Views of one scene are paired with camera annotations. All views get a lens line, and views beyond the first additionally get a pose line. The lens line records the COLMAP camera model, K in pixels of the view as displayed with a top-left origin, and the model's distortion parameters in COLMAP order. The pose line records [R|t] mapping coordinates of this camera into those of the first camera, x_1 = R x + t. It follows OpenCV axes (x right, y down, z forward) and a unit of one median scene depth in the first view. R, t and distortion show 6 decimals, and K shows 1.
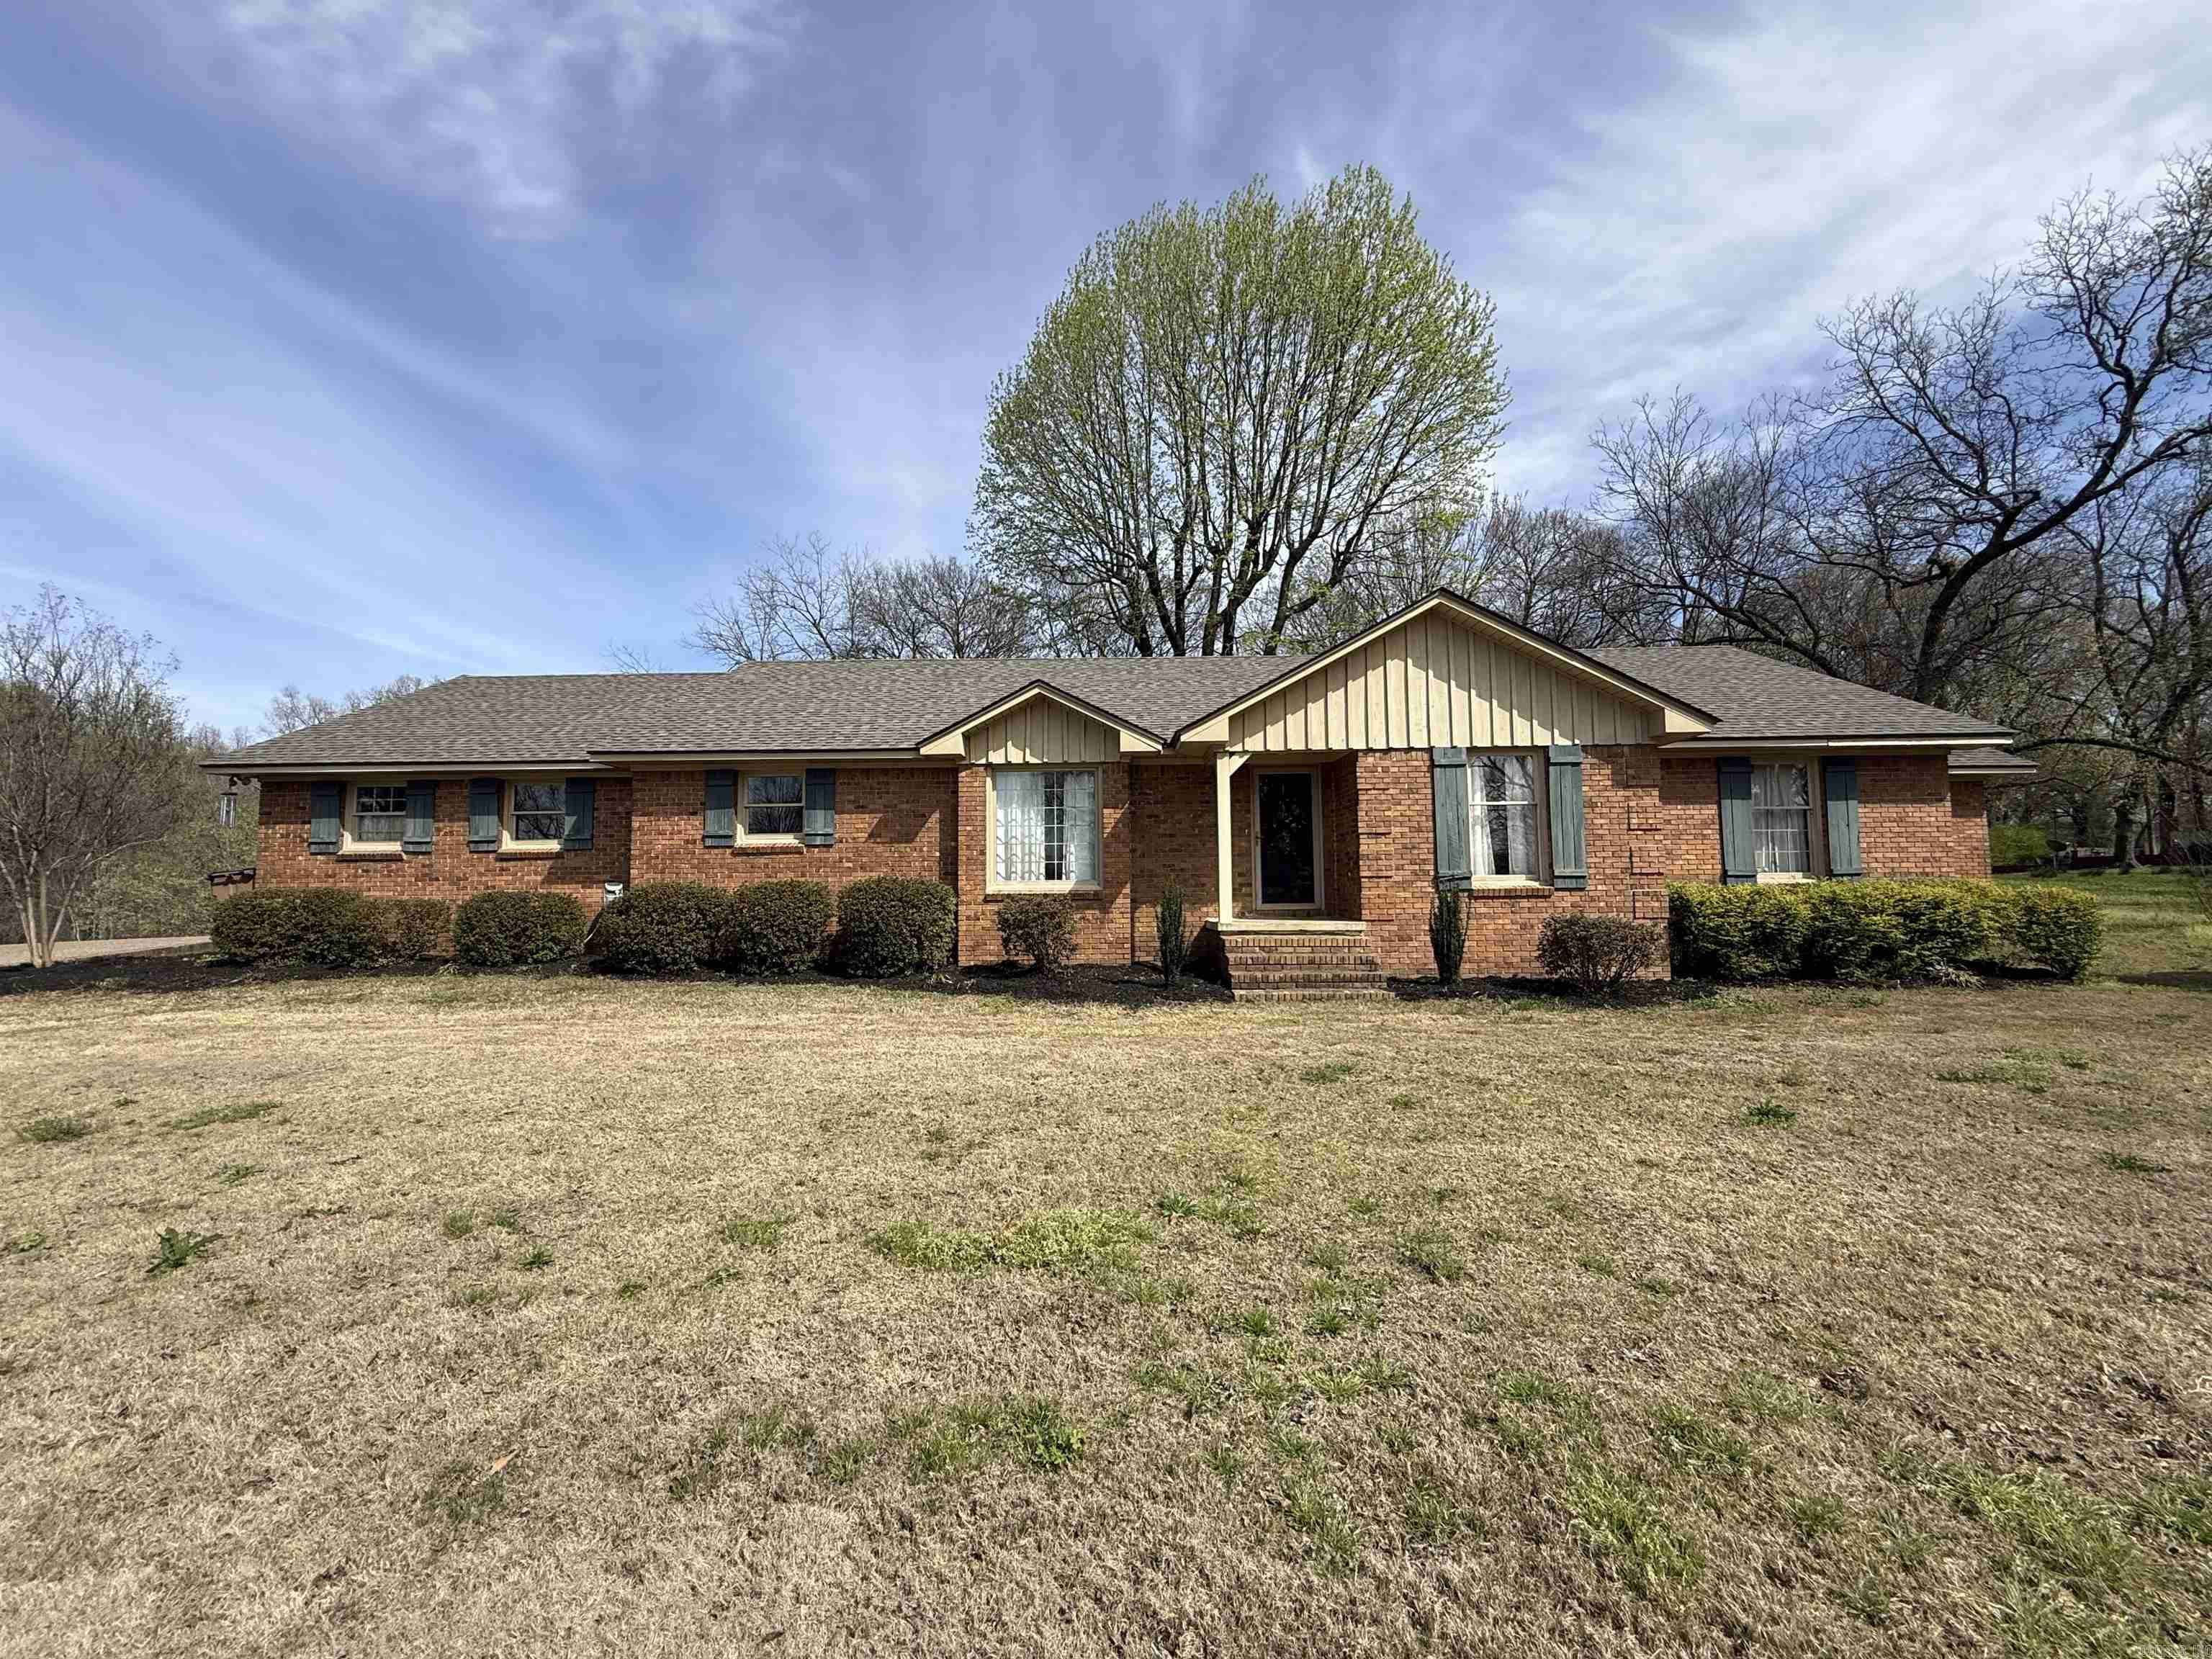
lens RADIAL K [[882.7, 0, 1106.0], [0, 882.7, 829.5], [0, 0, 1]] dist [0.002373, 0.000049]
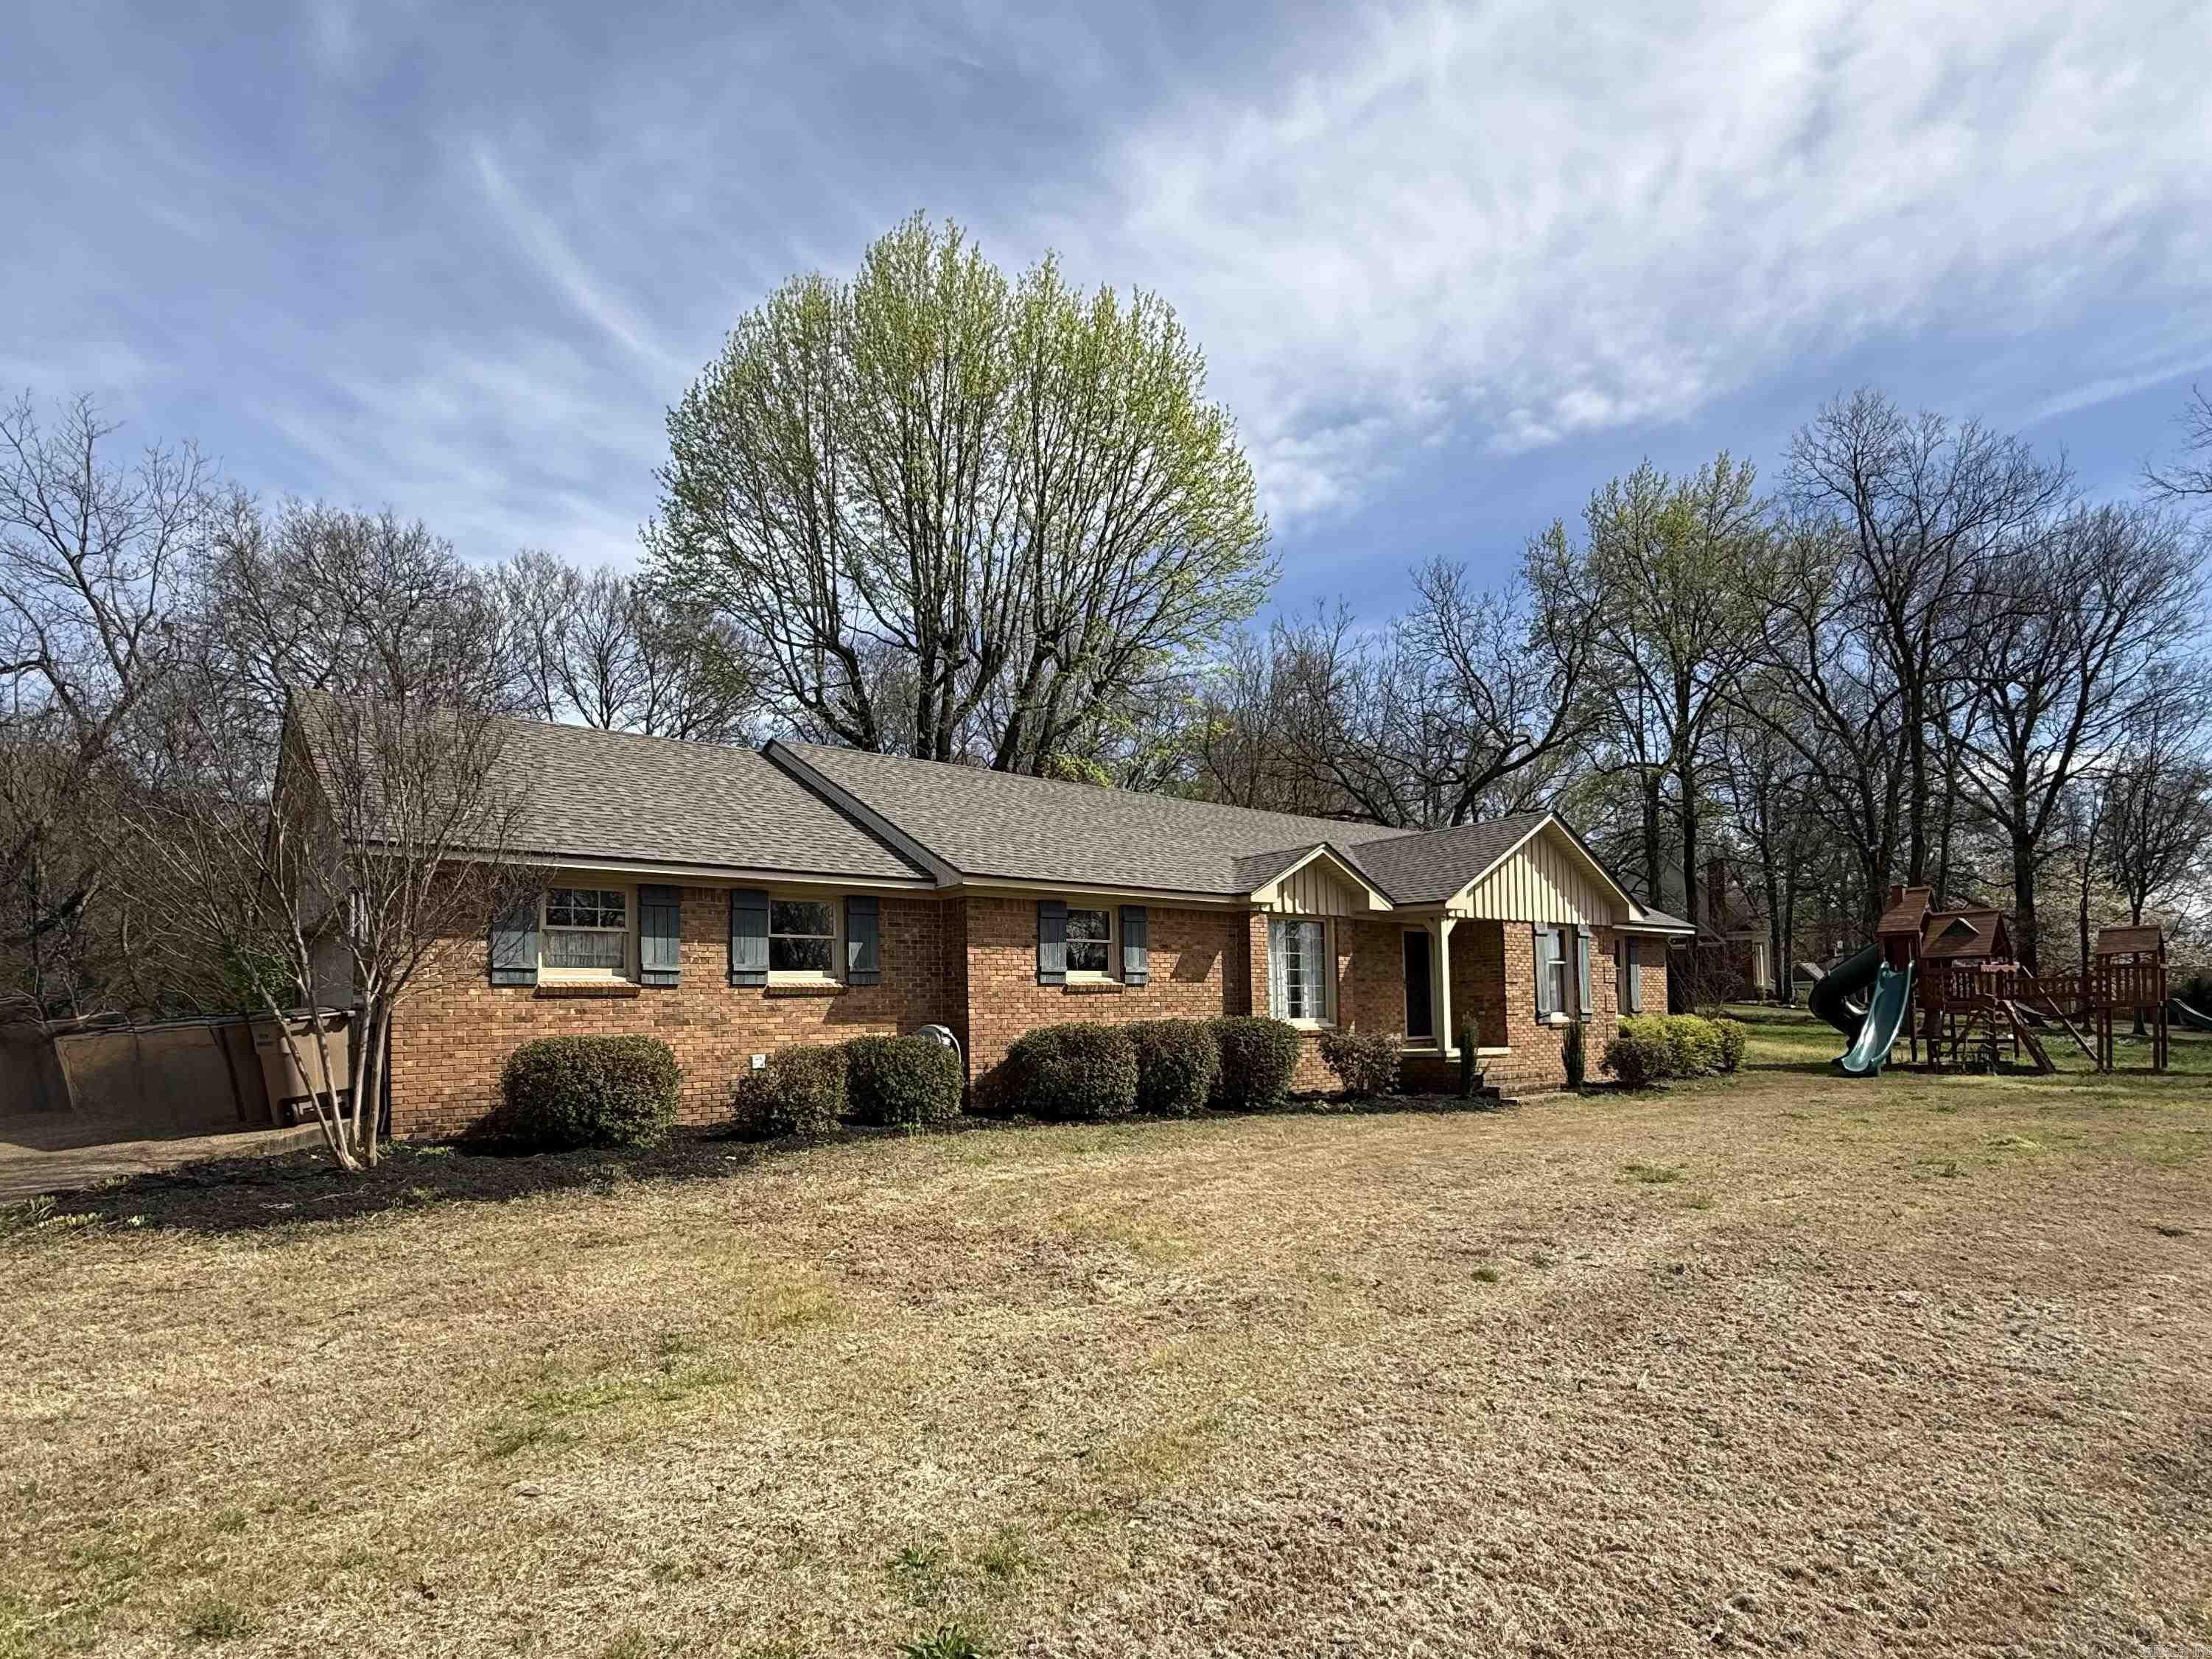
lens RADIAL K [[882.6, 0, 1106.0], [0, 882.6, 829.5], [0, 0, 1]] dist [0.002373, 0.000049]
pose [[0.838081, 0.110144, 0.534311, -0.907962], [-0.019234, 0.984763, -0.172833, 0.018879], [-0.545207, 0.134572, 0.827430, 0.175683]]
